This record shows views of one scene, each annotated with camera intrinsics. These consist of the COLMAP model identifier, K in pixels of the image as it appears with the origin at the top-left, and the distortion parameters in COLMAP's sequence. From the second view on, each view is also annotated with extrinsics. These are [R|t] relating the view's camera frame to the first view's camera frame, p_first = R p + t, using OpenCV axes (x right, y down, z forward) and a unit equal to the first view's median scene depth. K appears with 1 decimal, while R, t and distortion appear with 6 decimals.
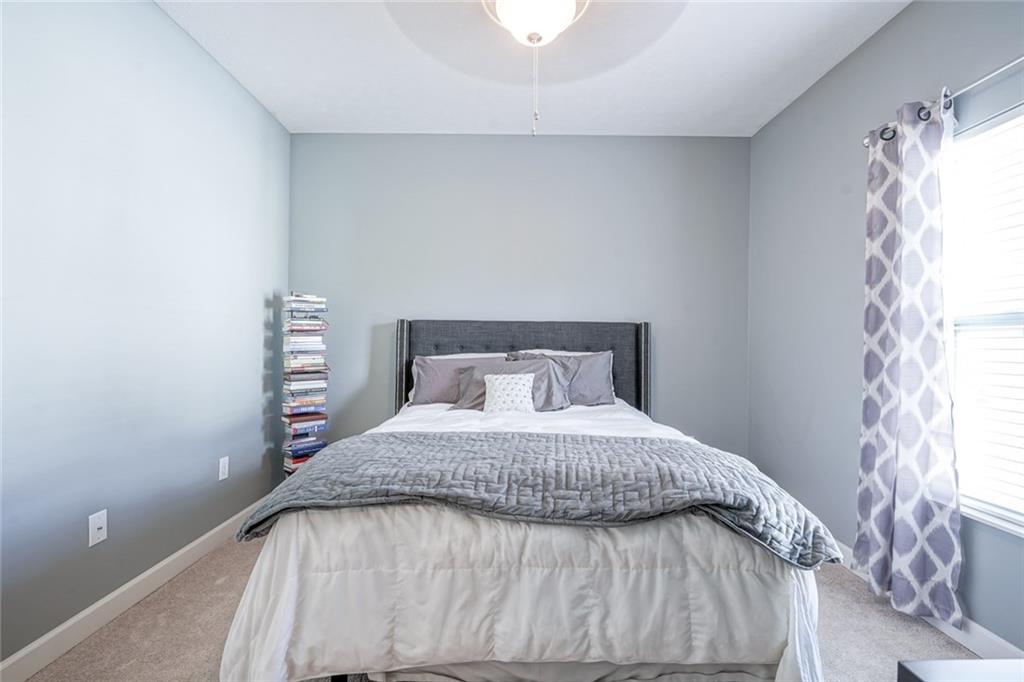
lens RADIAL K [[462.3, 0, 509.3], [0, 462.3, 342.2], [0, 0, 1]] dist [-0.011592, 0.004941]
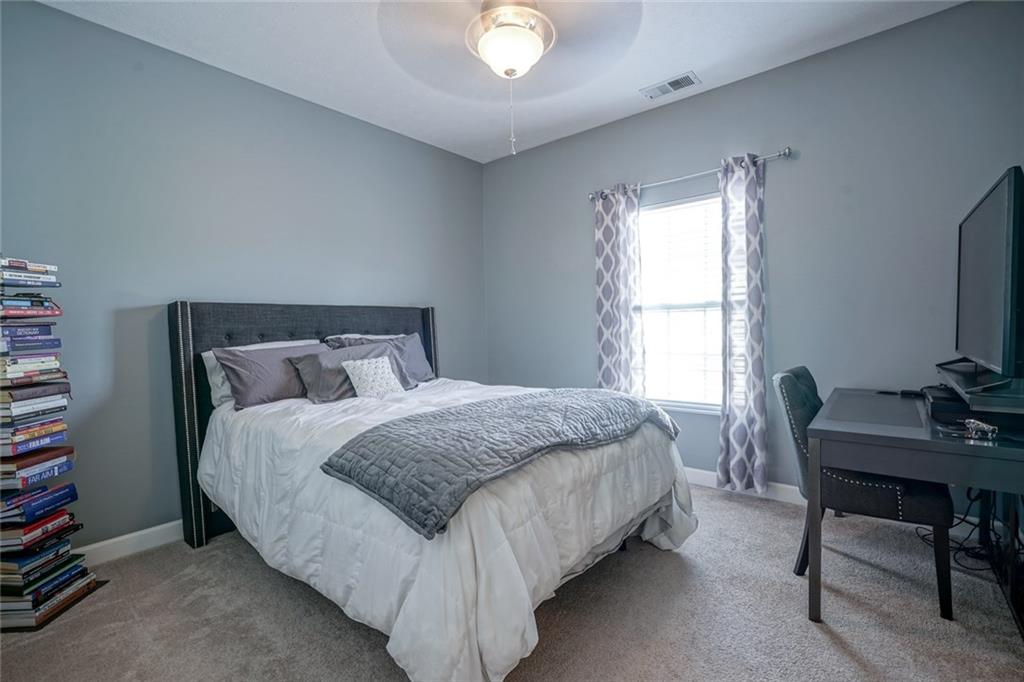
lens RADIAL K [[462.3, 0, 507.6], [0, 462.3, 344.3], [0, 0, 1]] dist [-0.011592, 0.004941]
pose [[0.644283, -0.054171, 0.762866, -0.496253], [0.026754, 0.998474, 0.048307, -0.001562], [-0.764319, -0.010713, 0.644749, 0.117388]]
